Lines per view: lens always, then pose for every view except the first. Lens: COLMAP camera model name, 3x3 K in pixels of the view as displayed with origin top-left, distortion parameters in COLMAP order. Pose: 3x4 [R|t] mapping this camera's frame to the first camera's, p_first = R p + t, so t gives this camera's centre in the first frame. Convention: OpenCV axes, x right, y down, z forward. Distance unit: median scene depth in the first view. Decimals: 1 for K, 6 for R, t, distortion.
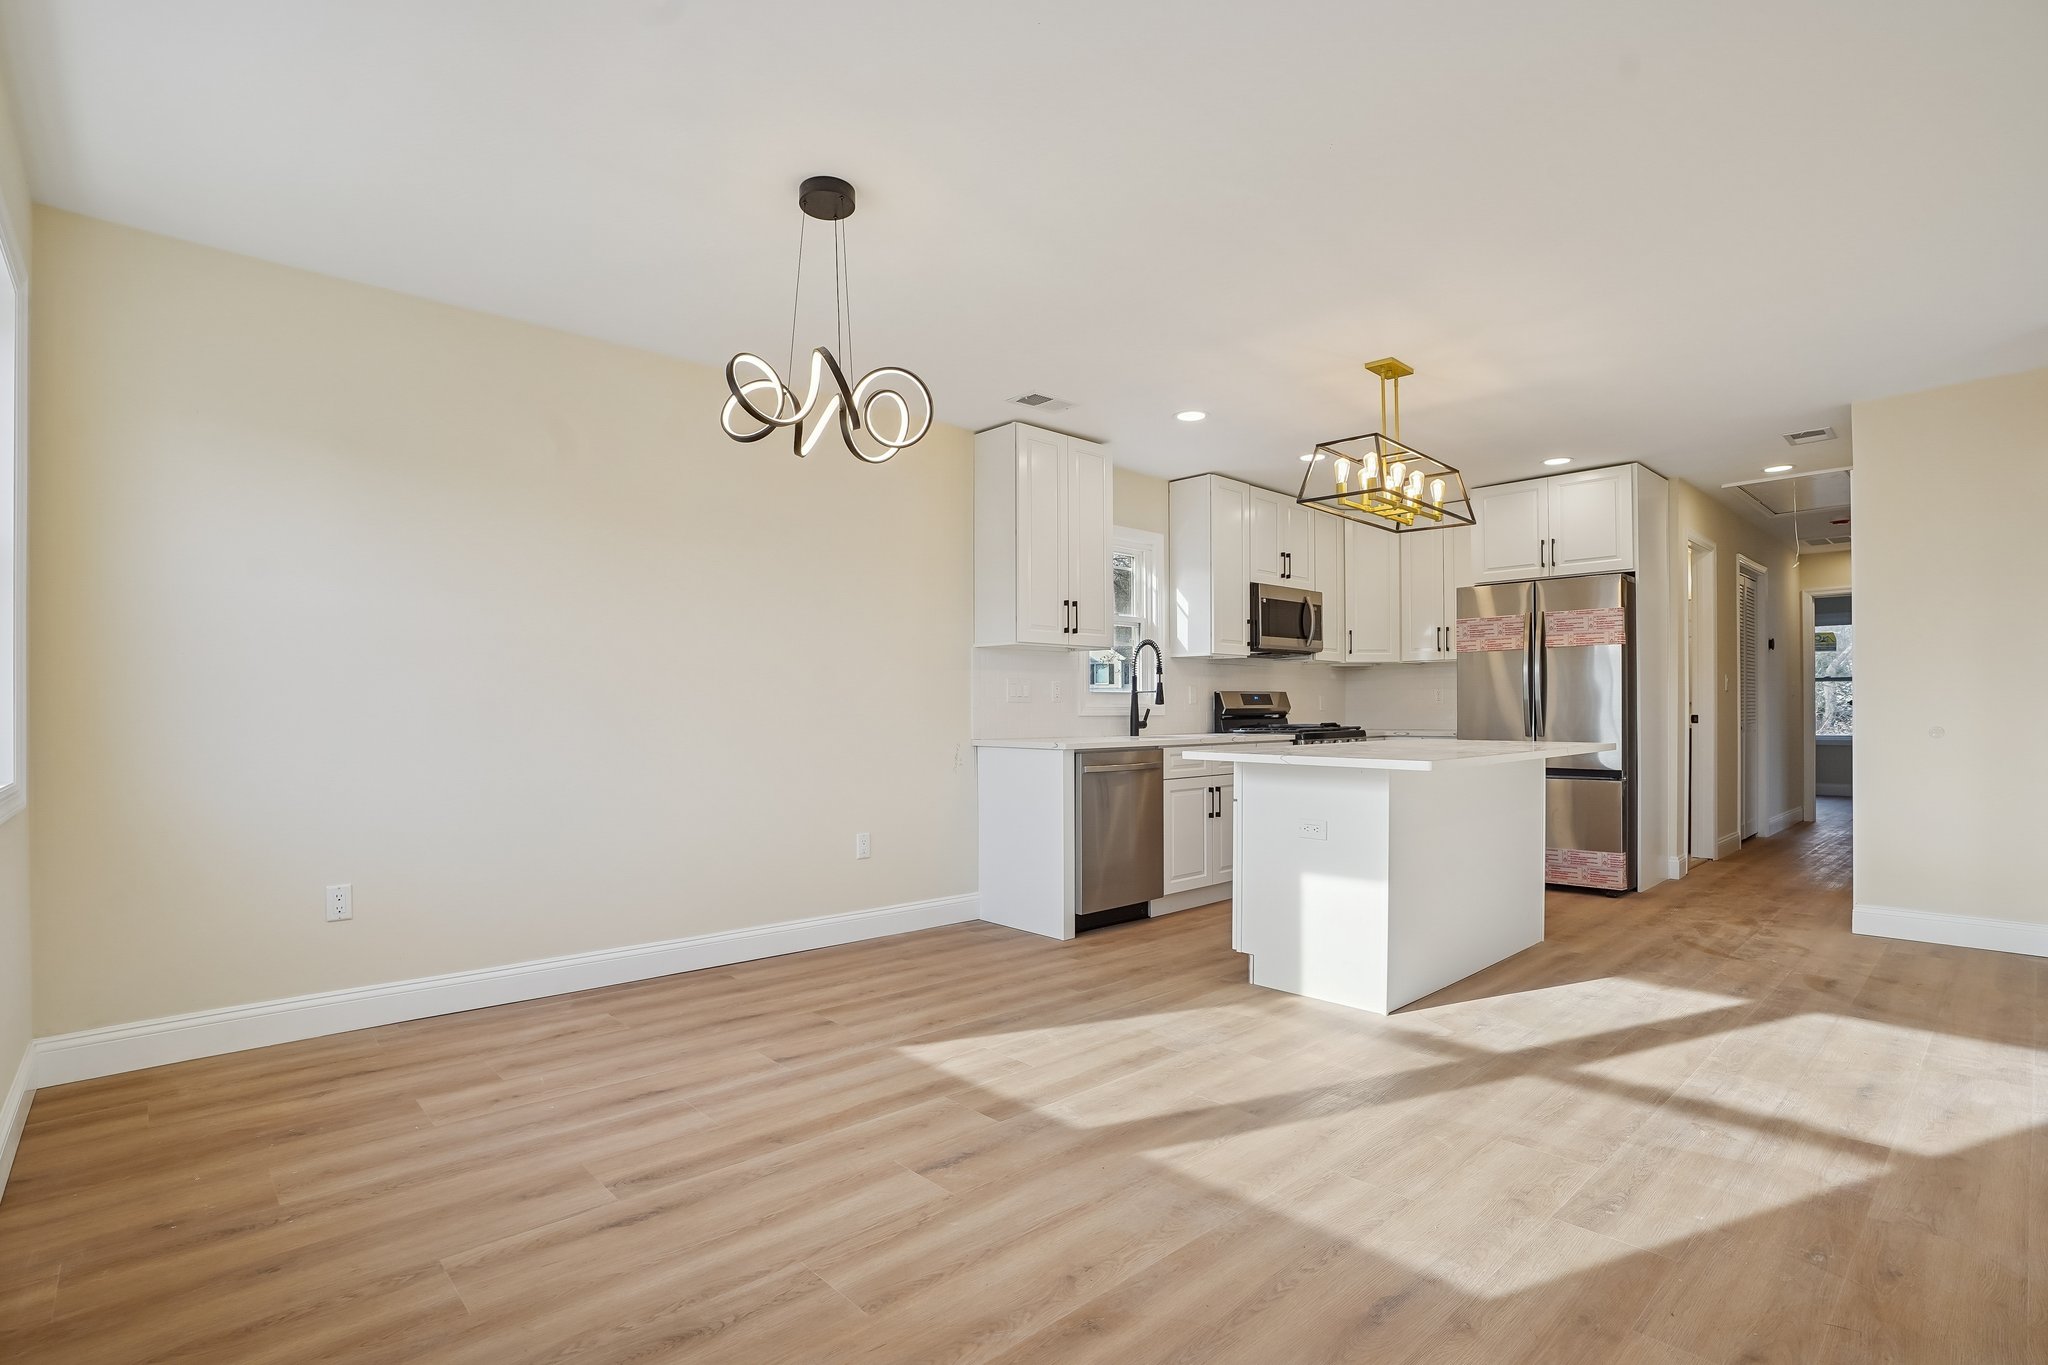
lens RADIAL K [[986.9, 0, 1023.9], [0, 986.9, 702.7], [0, 0, 1]] dist [-0.065191, 0.025462]
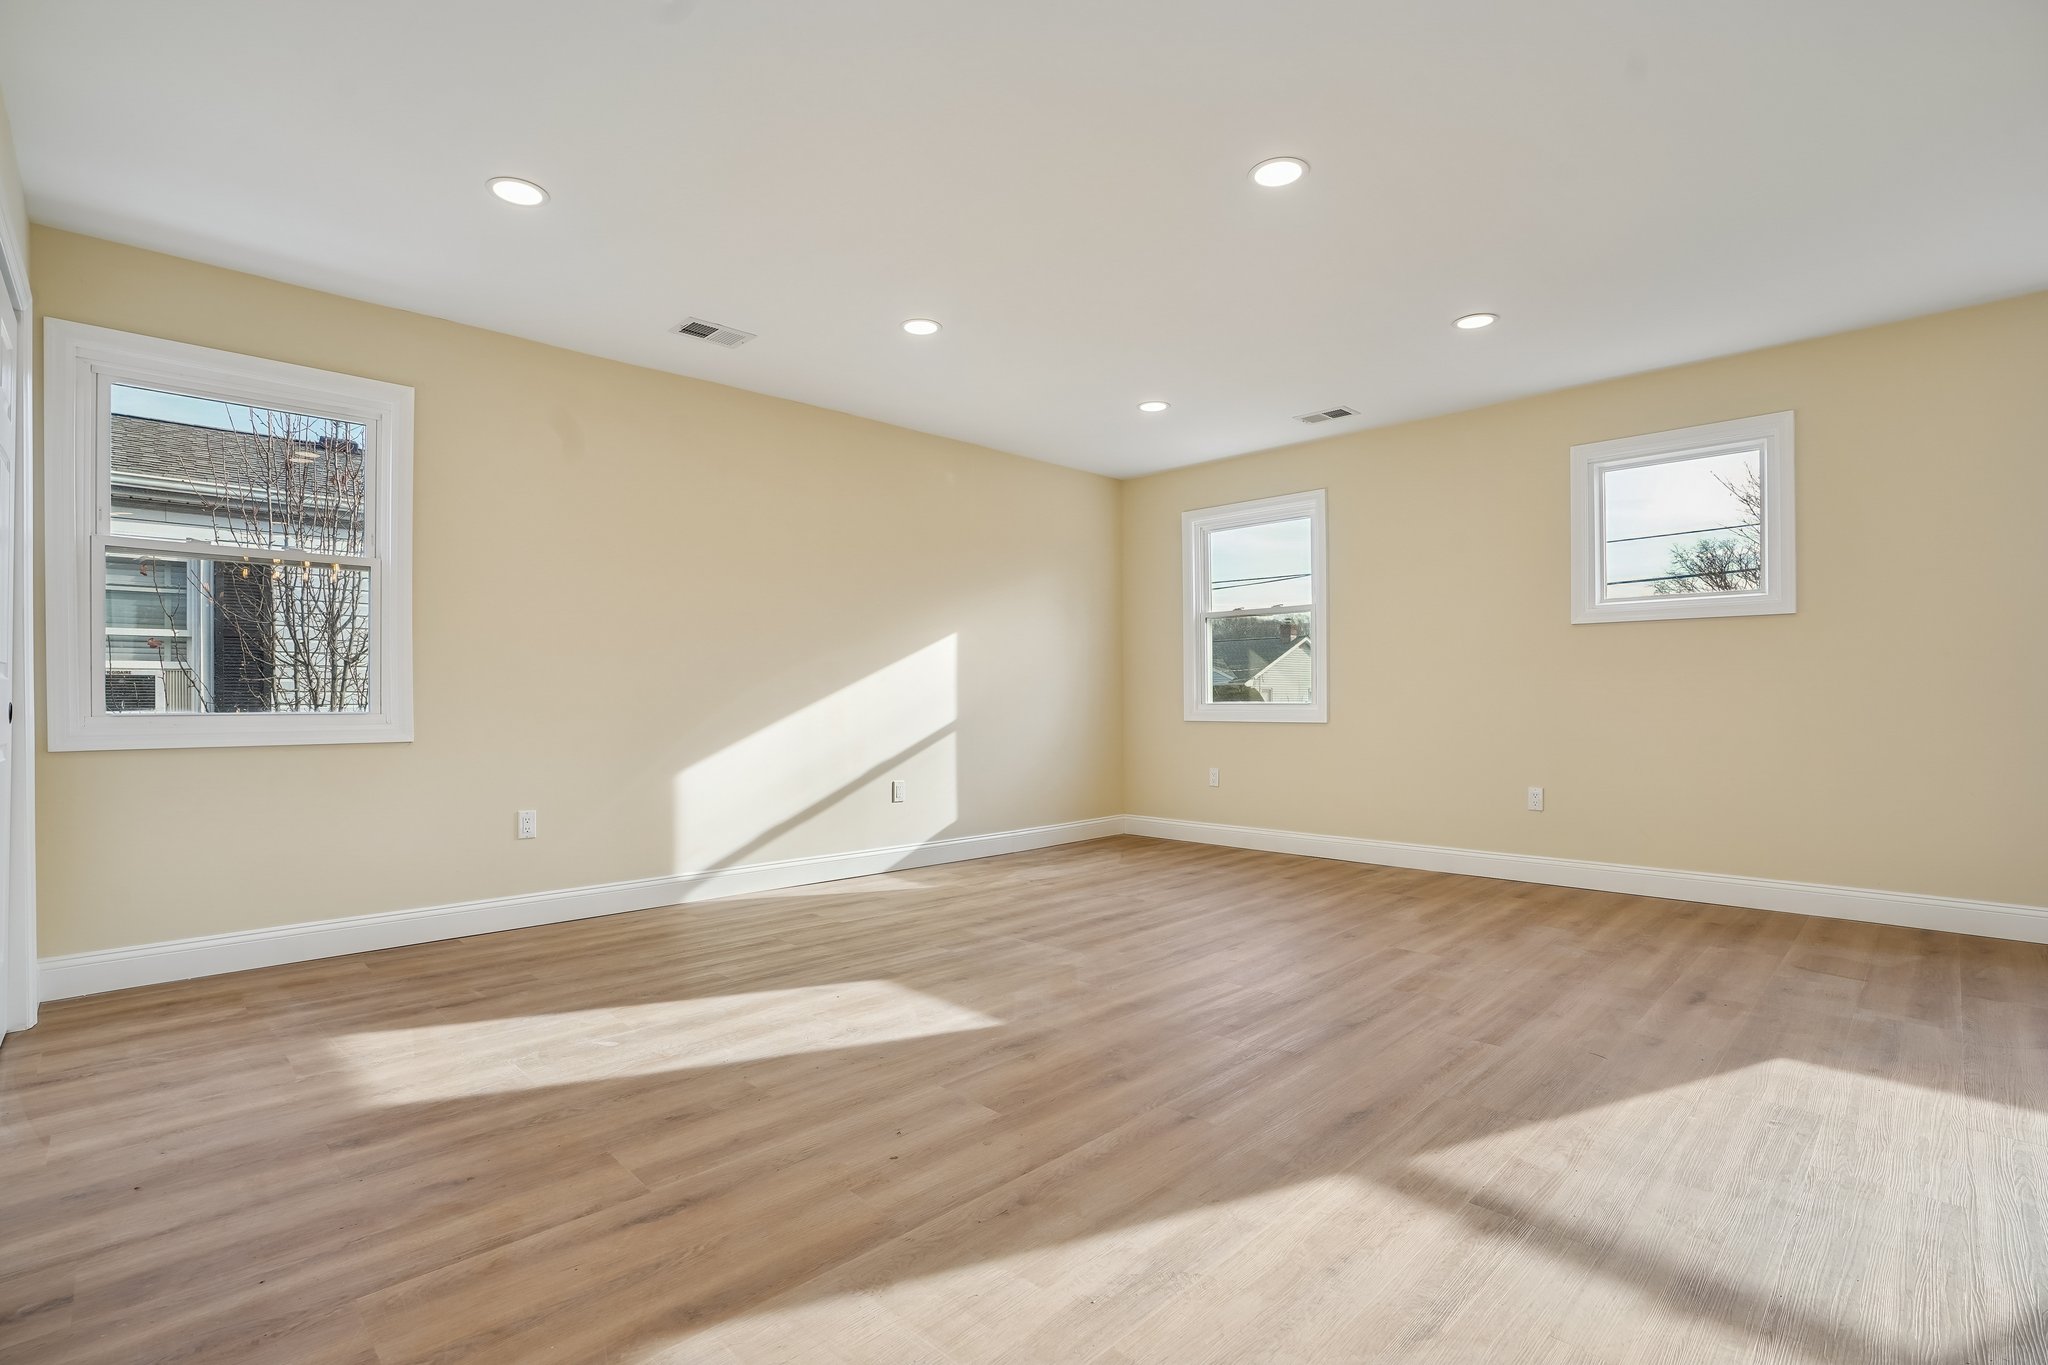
lens RADIAL K [[954.8, 0, 1022.0], [0, 954.8, 702.9], [0, 0, 1]] dist [-0.073337, 0.025015]
pose [[-0.999564, 0.006600, -0.028773, 0.752001], [0.006721, 0.999969, -0.004098, 0.032220], [0.028745, -0.004290, -0.999578, 1.012448]]
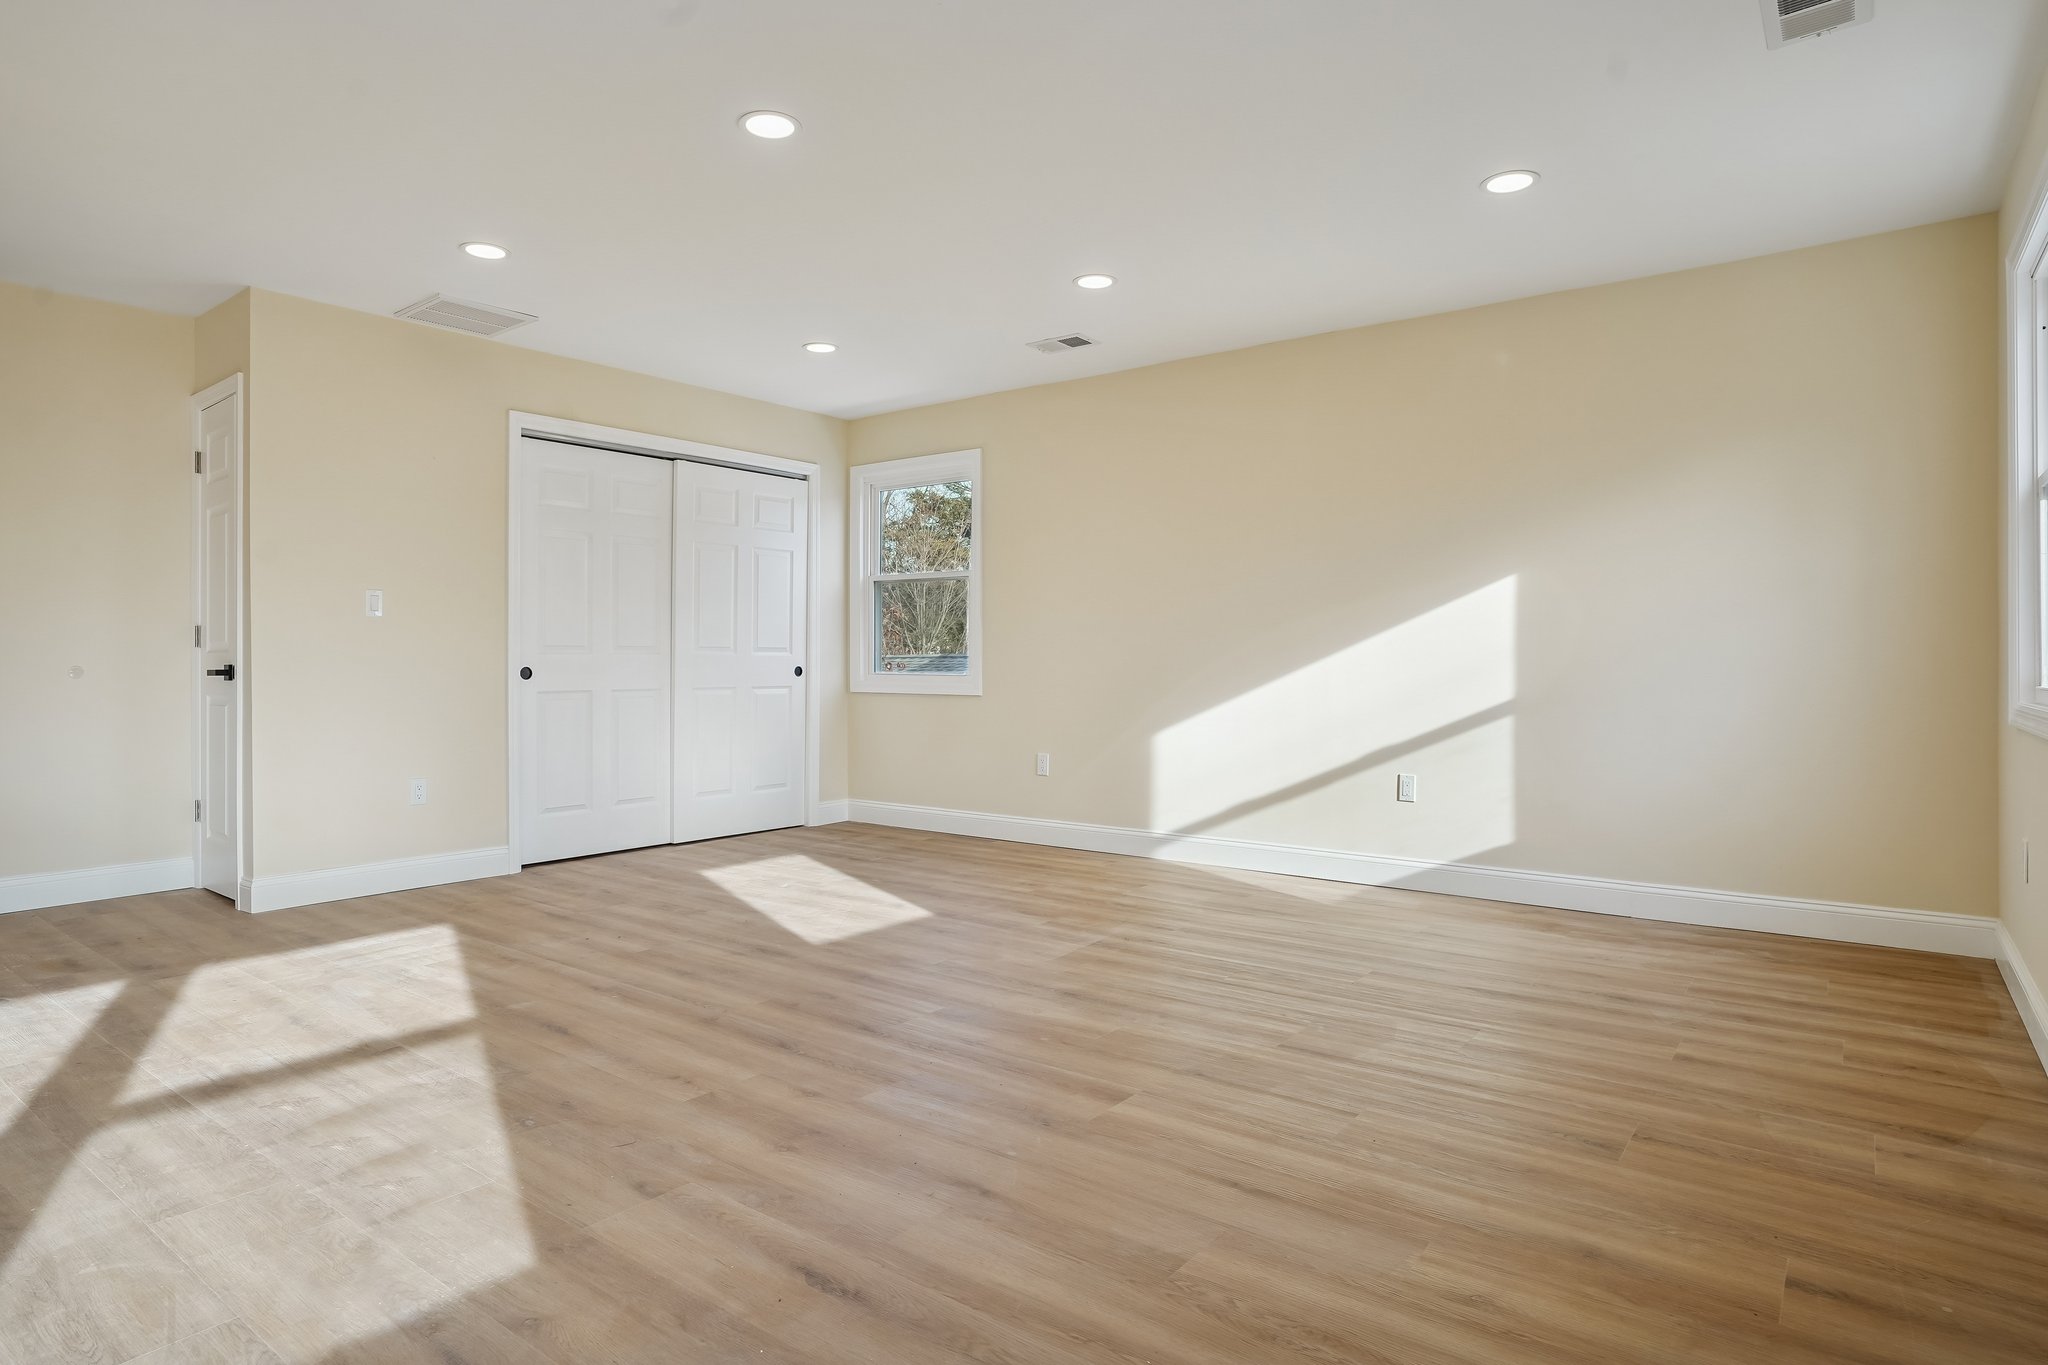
lens RADIAL K [[1130.0, 0, 1001.1], [0, 1130.0, 657.1], [0, 0, 1]] dist [-0.055414, 0.035052]
pose [[-0.154498, 0.006521, 0.987972, -0.249526], [-0.006620, 0.999949, -0.007635, 0.020493], [-0.987971, -0.007720, -0.154447, 0.302415]]
